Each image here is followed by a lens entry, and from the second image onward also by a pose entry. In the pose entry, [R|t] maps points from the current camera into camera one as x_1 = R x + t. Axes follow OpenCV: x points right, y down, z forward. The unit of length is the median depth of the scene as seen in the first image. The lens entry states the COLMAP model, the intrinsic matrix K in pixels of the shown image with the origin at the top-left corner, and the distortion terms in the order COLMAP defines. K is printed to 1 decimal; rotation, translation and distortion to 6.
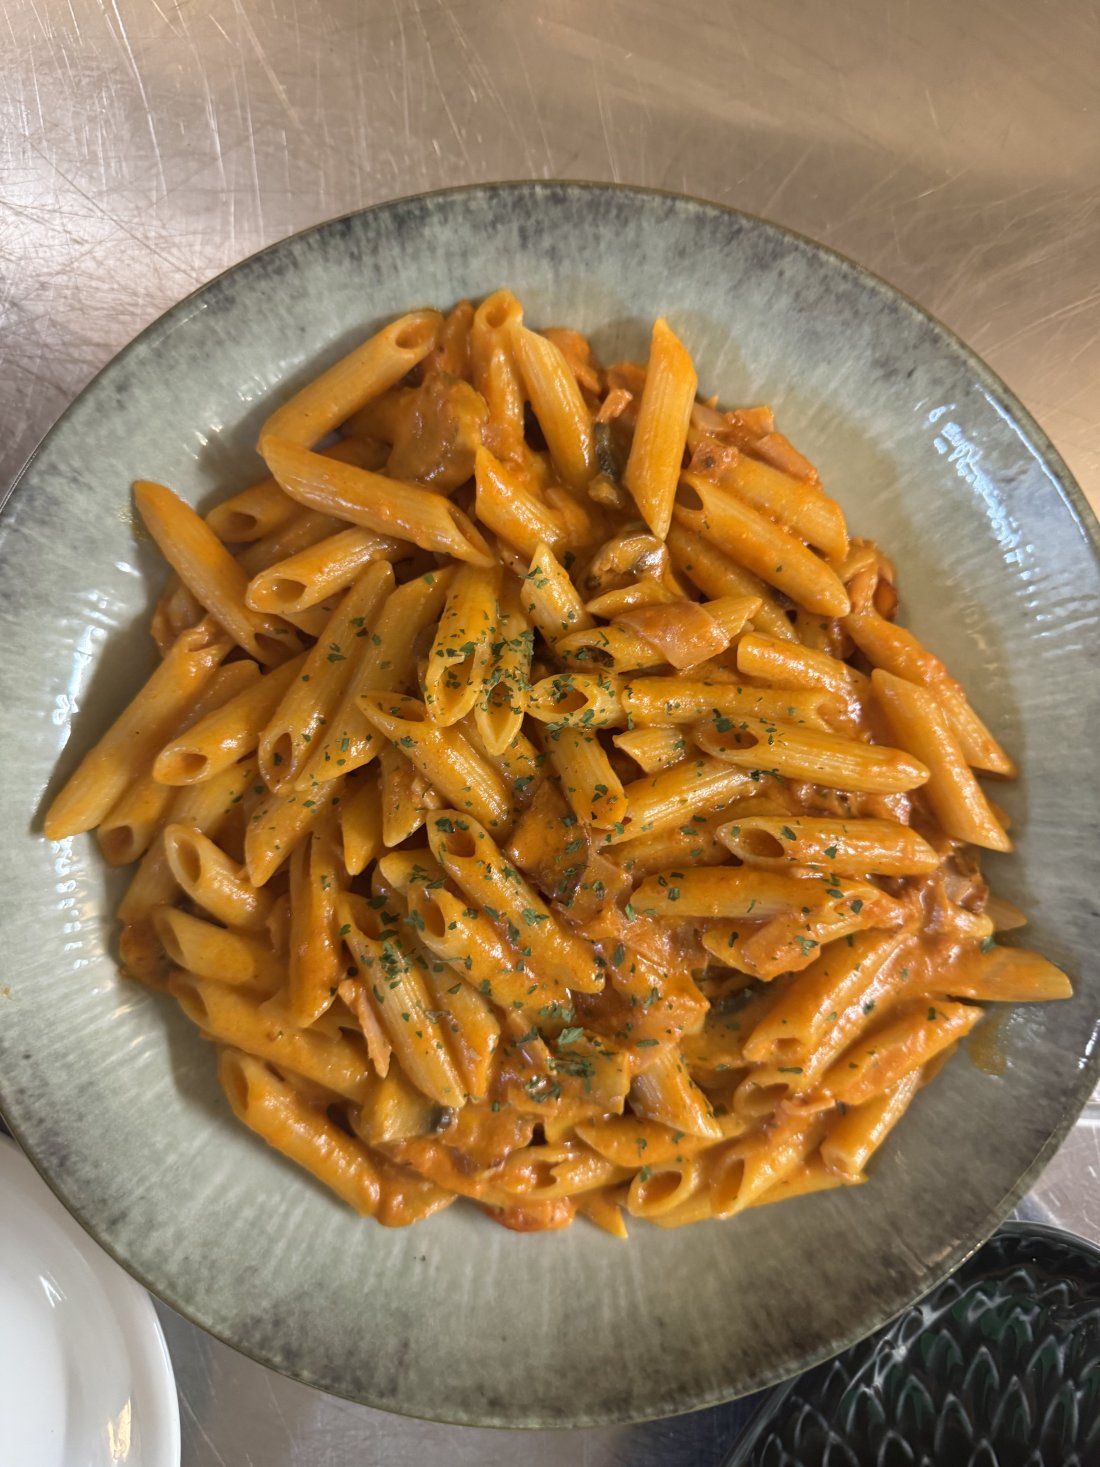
lens RADIAL K [[1032.1, 0, 550.0], [0, 1032.1, 733.5], [0, 0, 1]] dist [-0.002935, -0.004632]
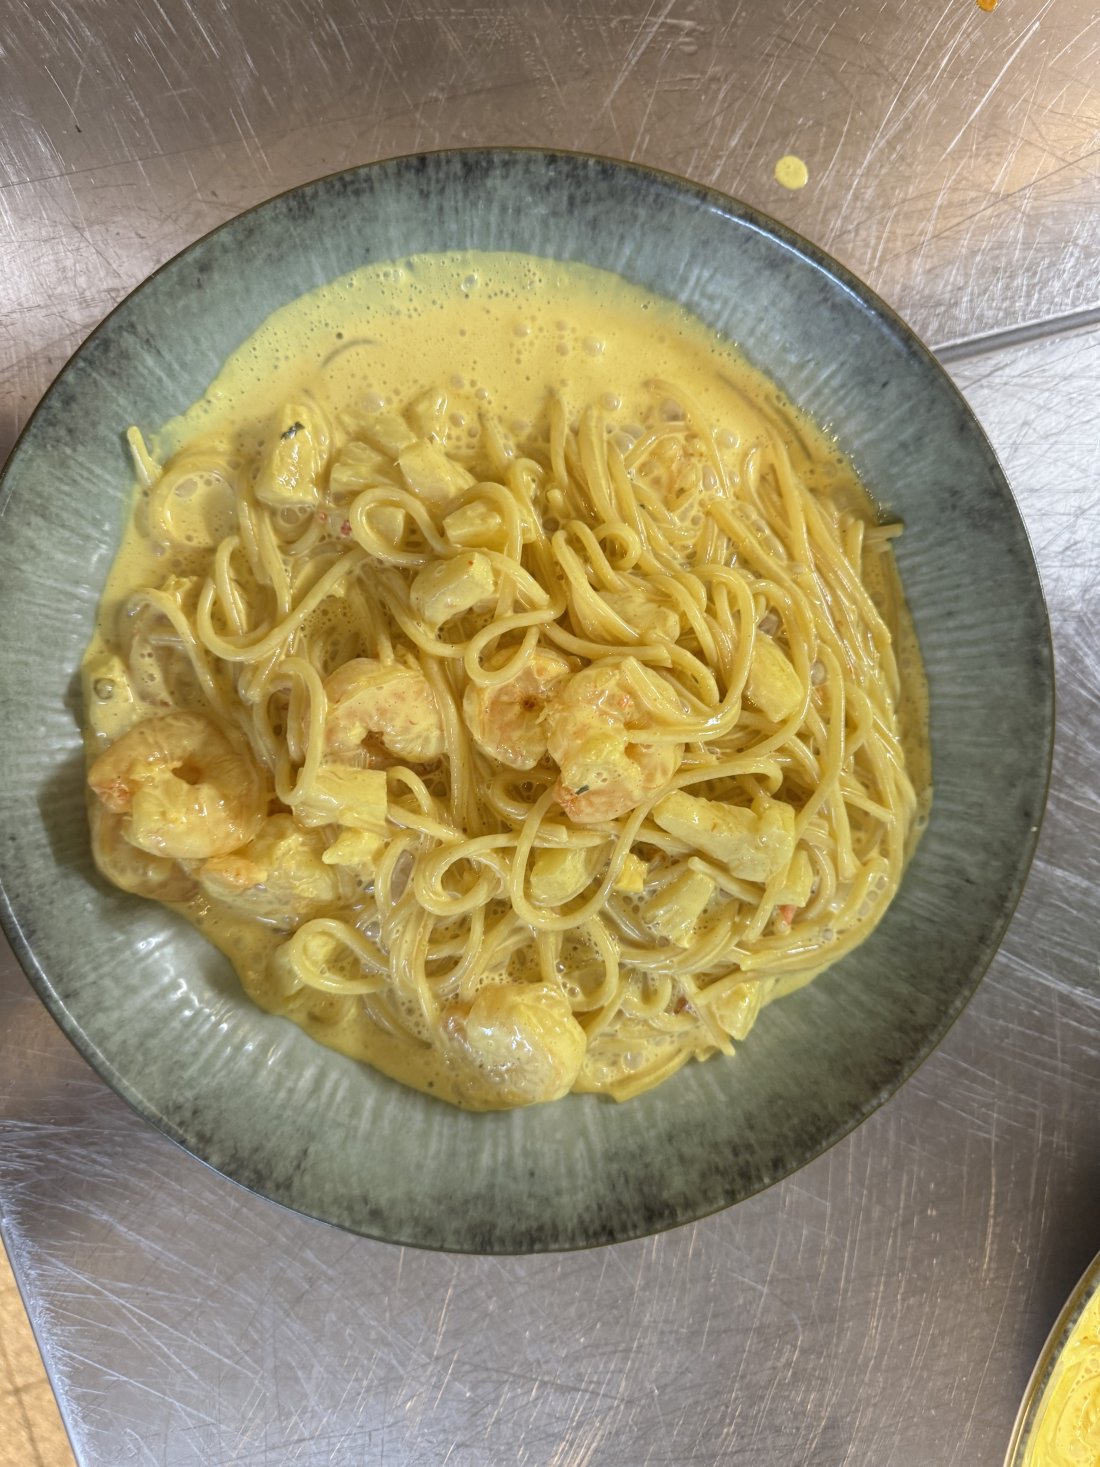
lens RADIAL K [[1032.1, 0, 550.0], [0, 1032.1, 733.5], [0, 0, 1]] dist [-0.002935, -0.004632]
pose [[0.983097, 0.181652, 0.022867, 0.024729], [-0.182953, 0.979449, 0.084901, 0.002789], [-0.006974, -0.087649, 0.996127, -0.152514]]
